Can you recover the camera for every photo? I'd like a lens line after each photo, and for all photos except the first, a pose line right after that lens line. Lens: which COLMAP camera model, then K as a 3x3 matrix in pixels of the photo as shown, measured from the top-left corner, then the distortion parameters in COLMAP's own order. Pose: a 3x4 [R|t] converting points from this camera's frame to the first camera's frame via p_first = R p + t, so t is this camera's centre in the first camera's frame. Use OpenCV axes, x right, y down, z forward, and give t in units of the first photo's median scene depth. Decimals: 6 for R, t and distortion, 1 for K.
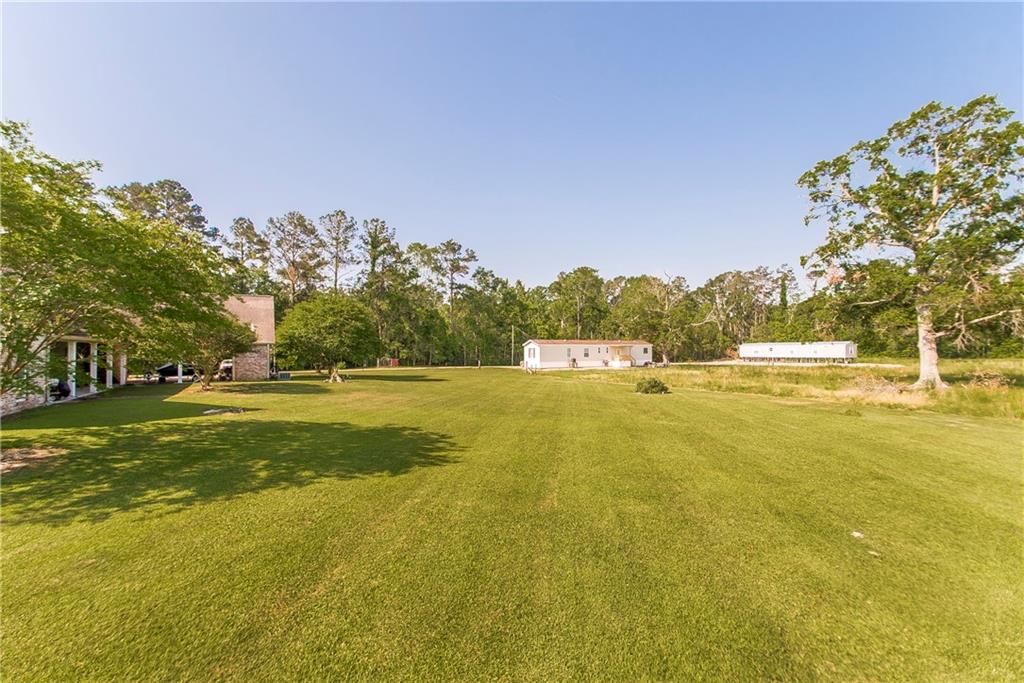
lens RADIAL K [[472.8, 0, 473.3], [0, 472.8, 339.3], [0, 0, 1]] dist [0.011166, -0.000264]
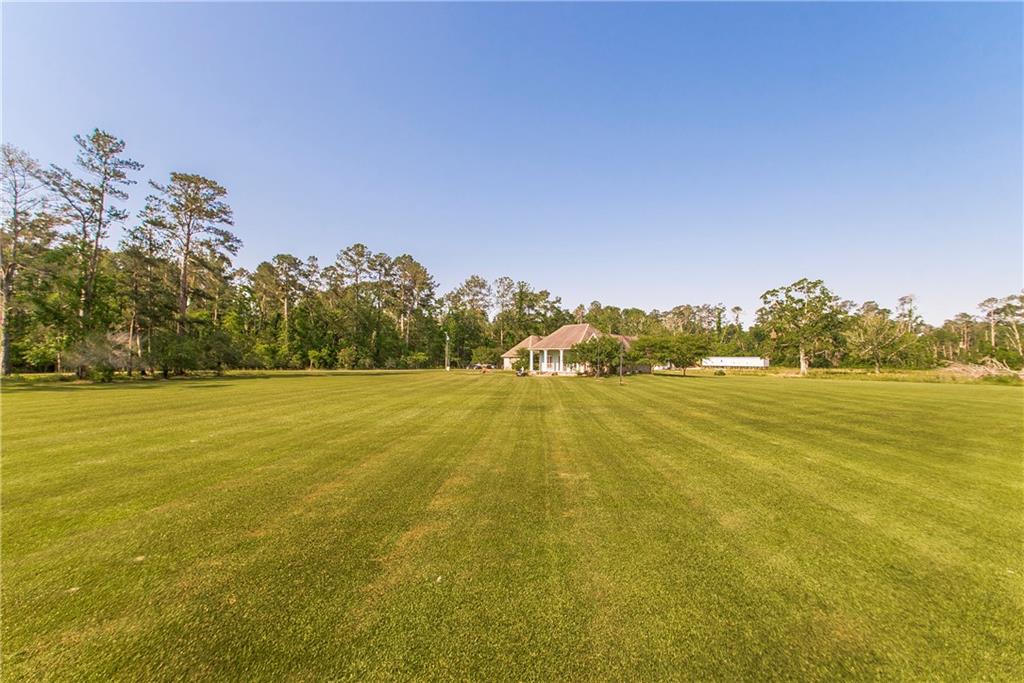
lens RADIAL K [[445.2, 0, 489.0], [0, 445.2, 339.4], [0, 0, 1]] dist [0.003911, -0.000436]
pose [[0.989774, 0.024109, 0.140594, -0.701252], [-0.021798, 0.999601, -0.017949, -0.015830], [-0.140970, 0.014701, 0.989905, -0.751283]]
